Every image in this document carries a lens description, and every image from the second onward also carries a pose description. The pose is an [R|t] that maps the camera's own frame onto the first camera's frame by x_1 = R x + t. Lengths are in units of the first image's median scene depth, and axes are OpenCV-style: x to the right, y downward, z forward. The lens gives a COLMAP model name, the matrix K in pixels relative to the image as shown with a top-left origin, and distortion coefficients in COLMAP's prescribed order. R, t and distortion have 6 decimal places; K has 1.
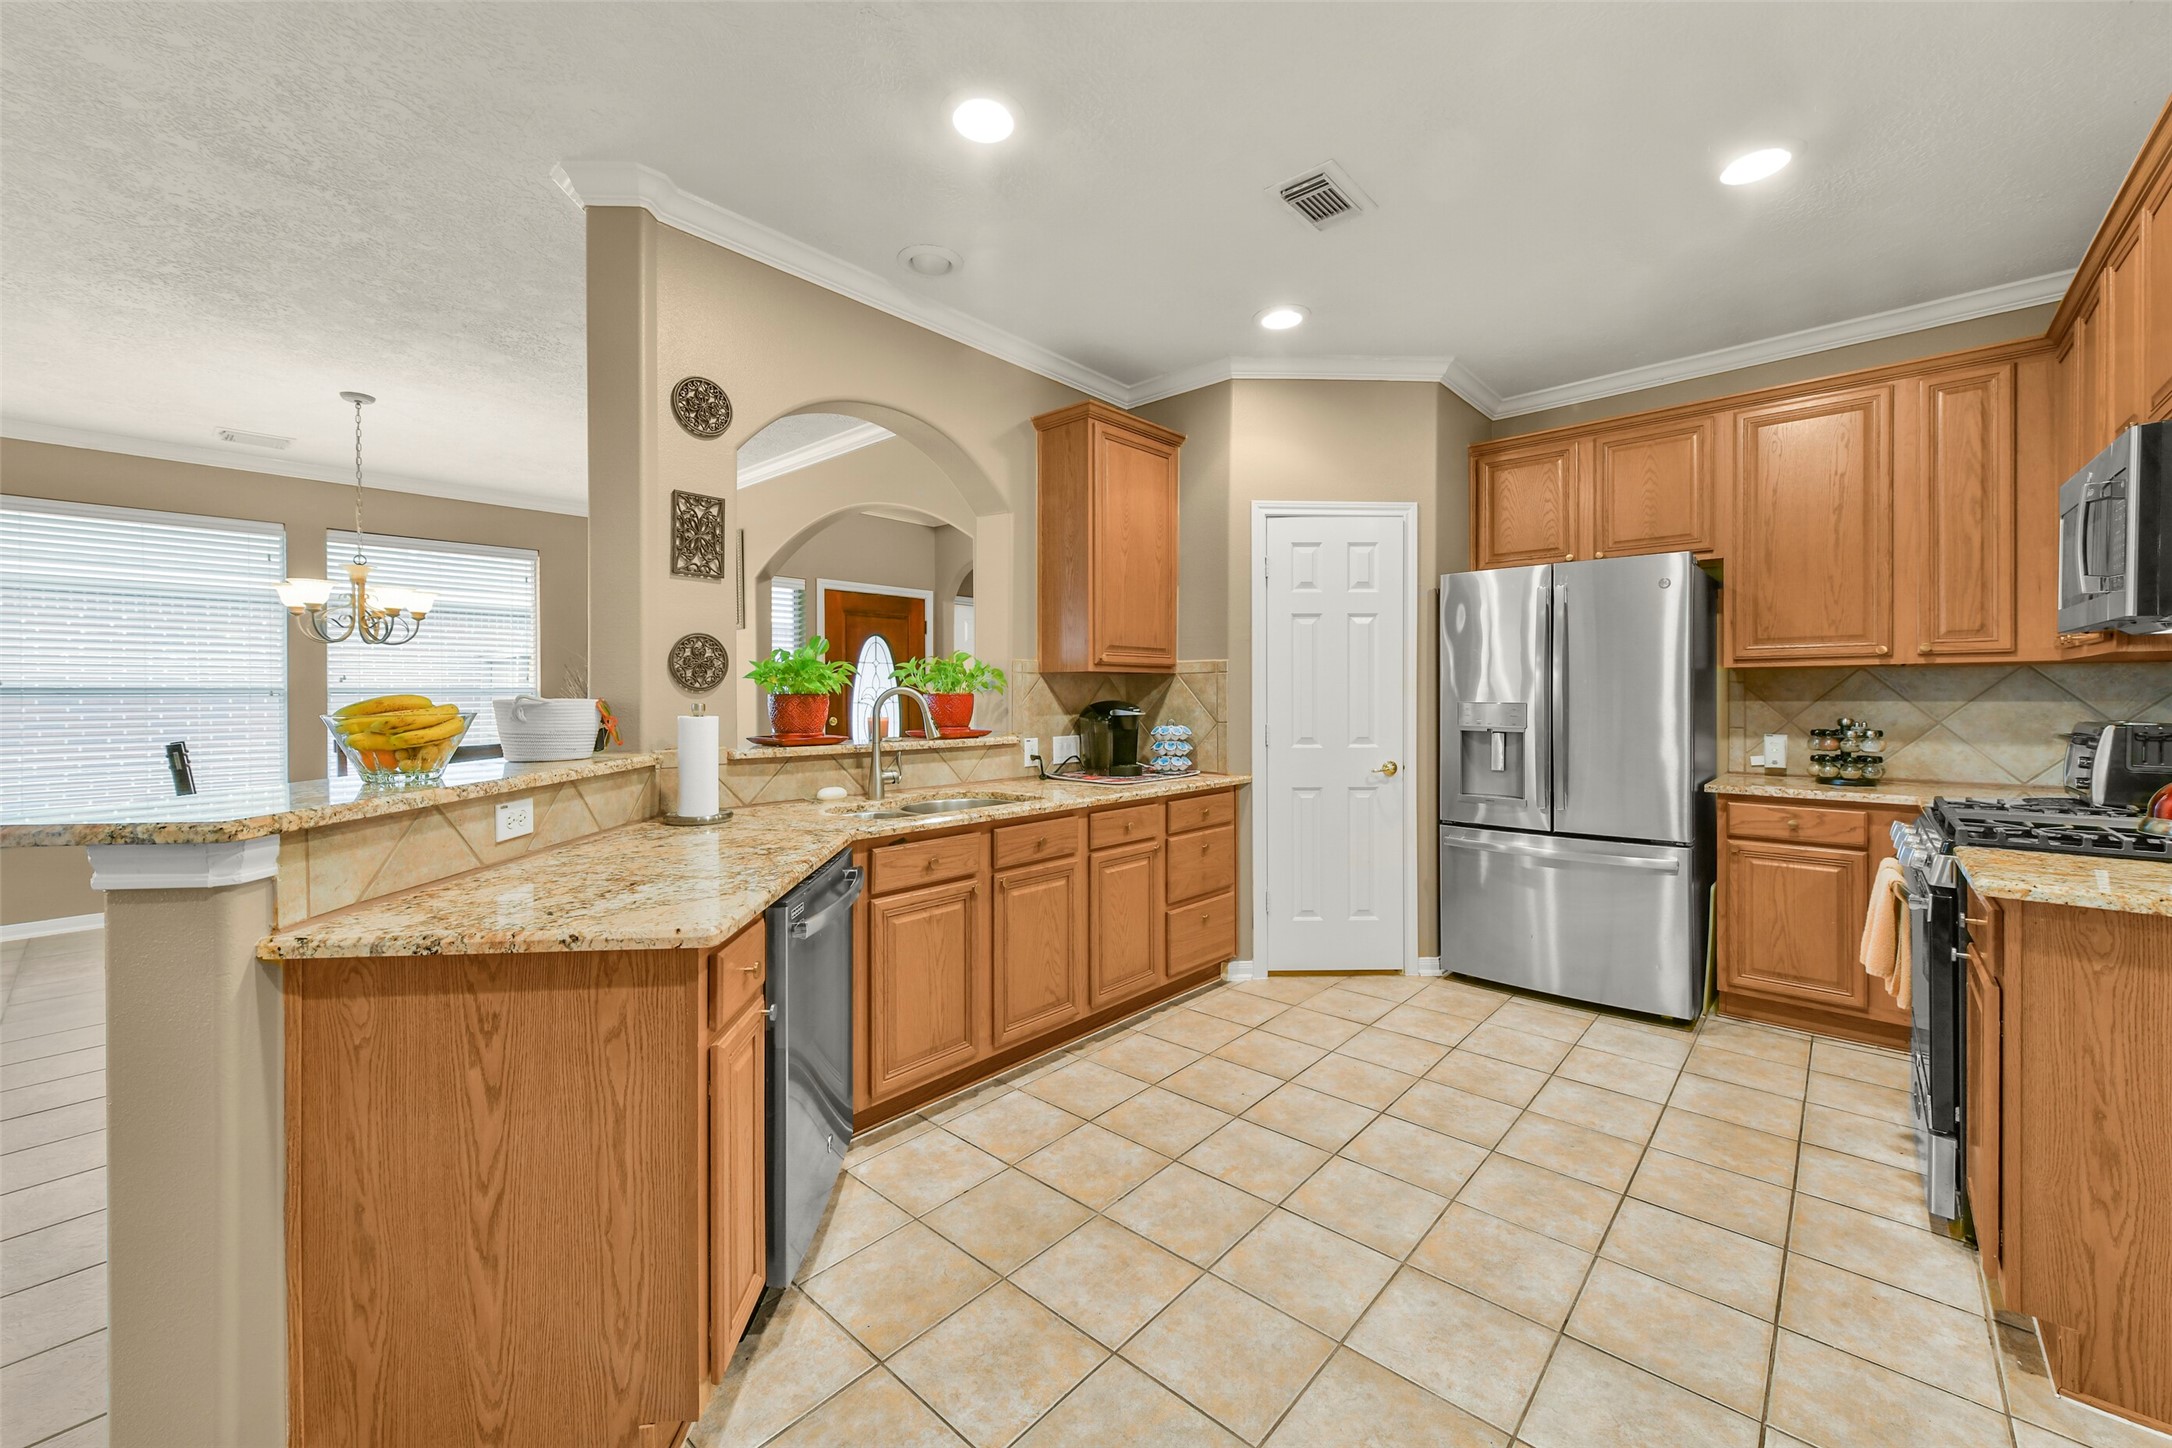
lens RADIAL K [[866.3, 0, 1091.8], [0, 866.3, 697.3], [0, 0, 1]] dist [0.005528, -0.000338]
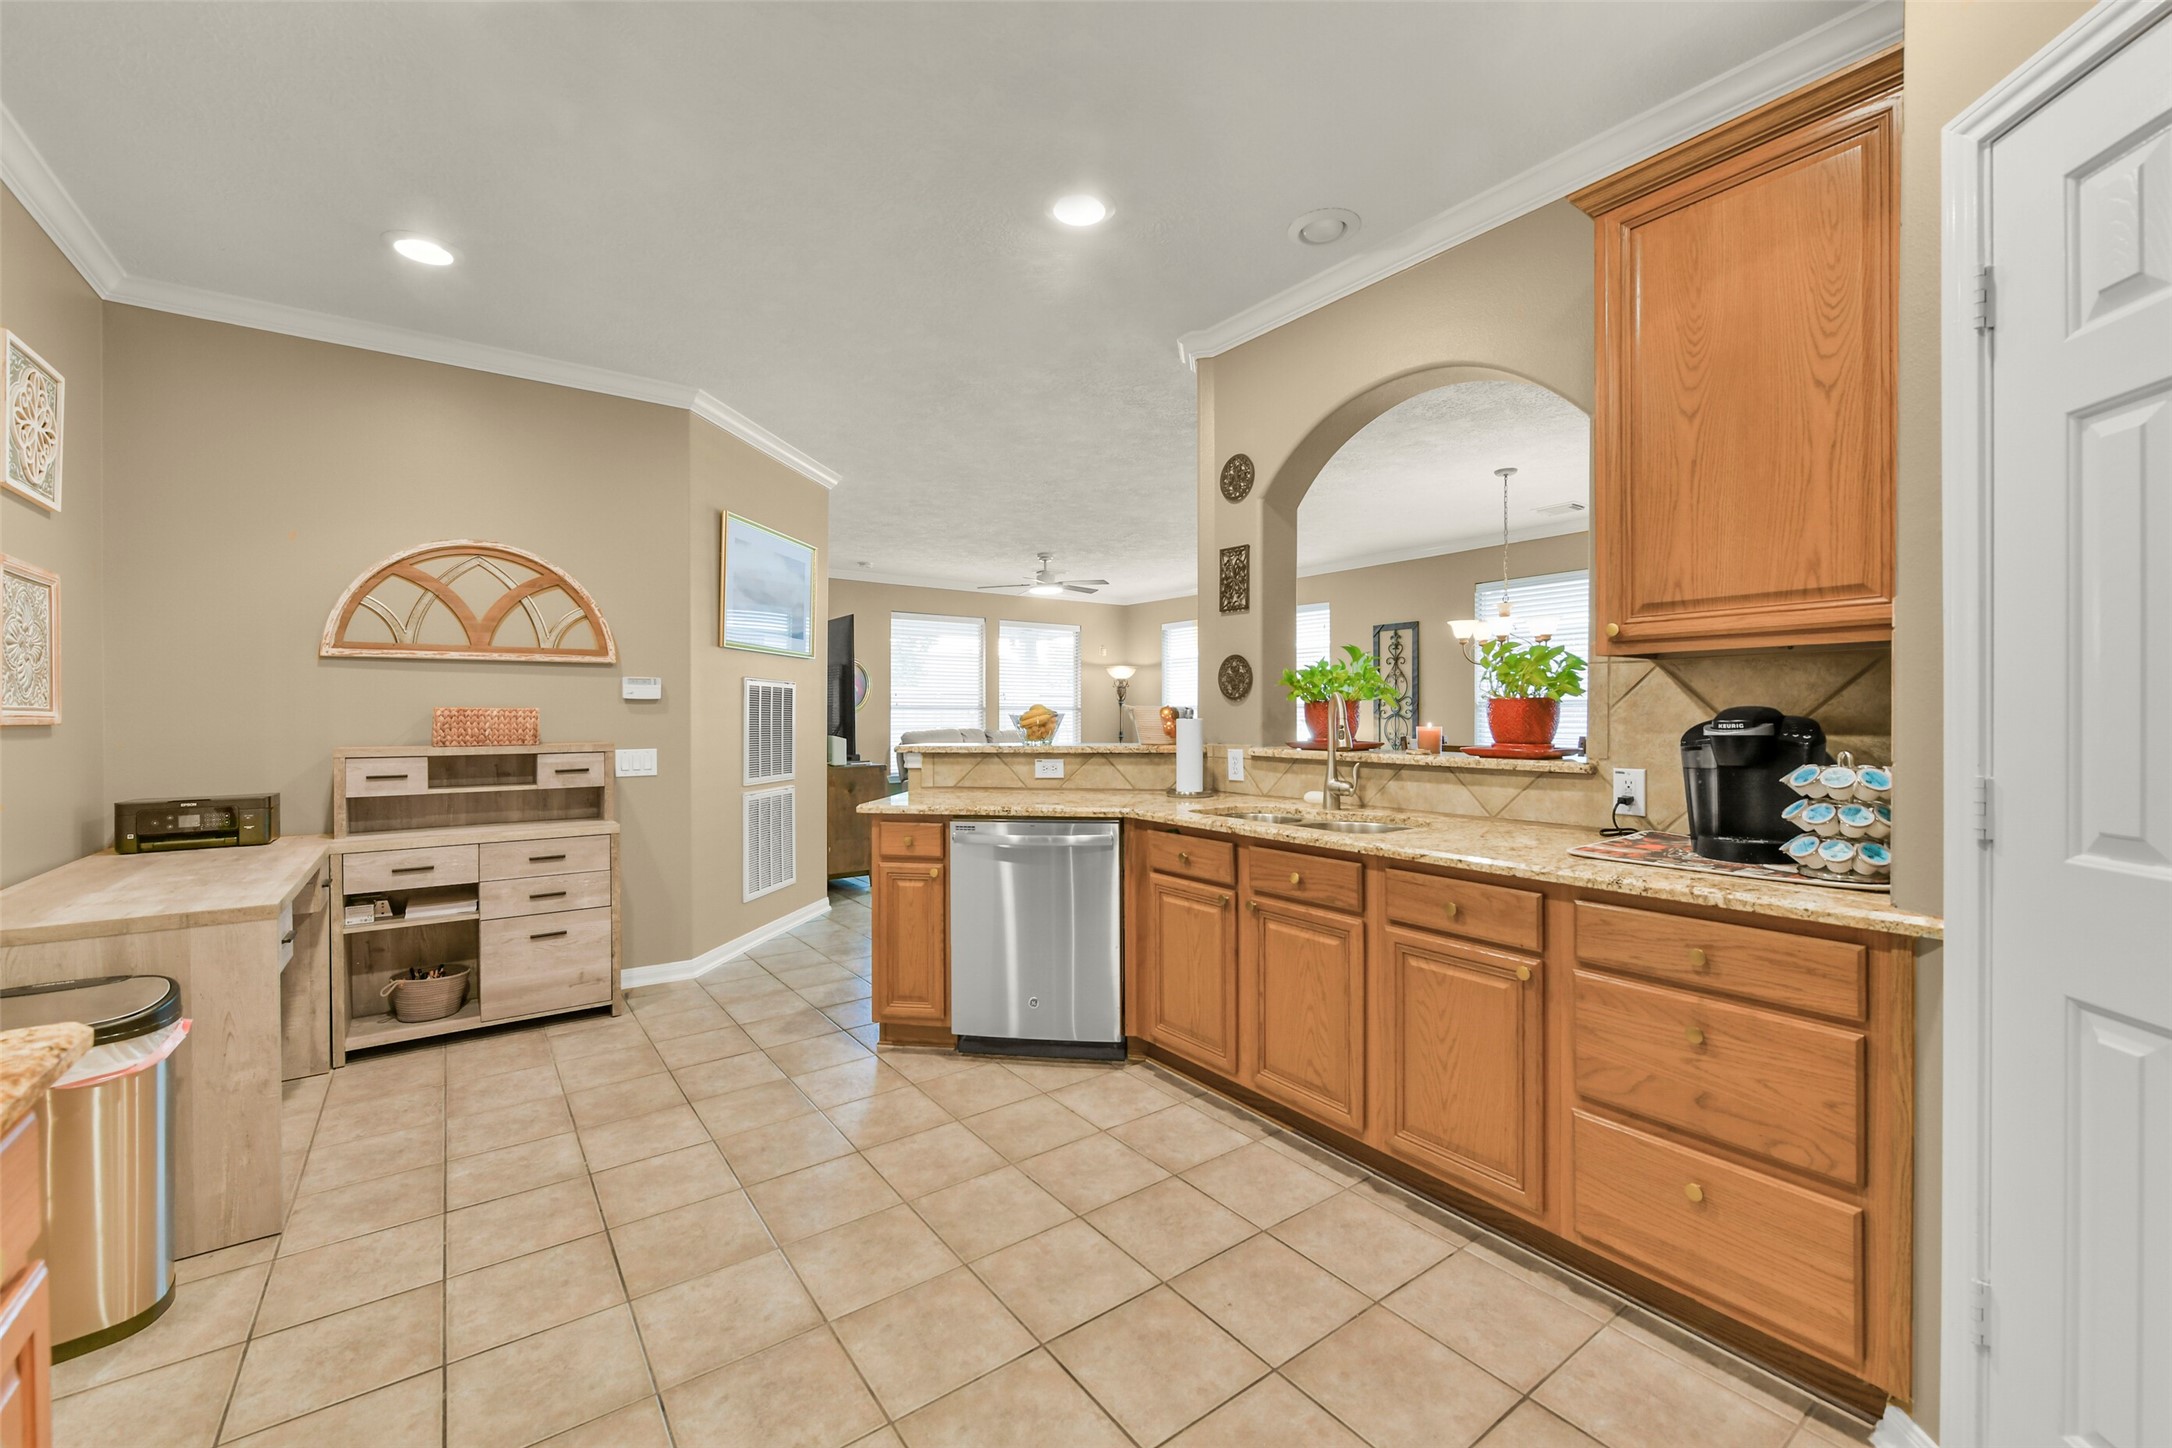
lens RADIAL K [[866.3, 0, 1079.8], [0, 866.3, 720.4], [0, 0, 1]] dist [0.005528, -0.000338]
pose [[-0.214288, 0.010777, -0.976711, 0.712168], [-0.000340, 0.999938, 0.011108, 0.007304], [0.976770, 0.002712, -0.214272, 0.876428]]
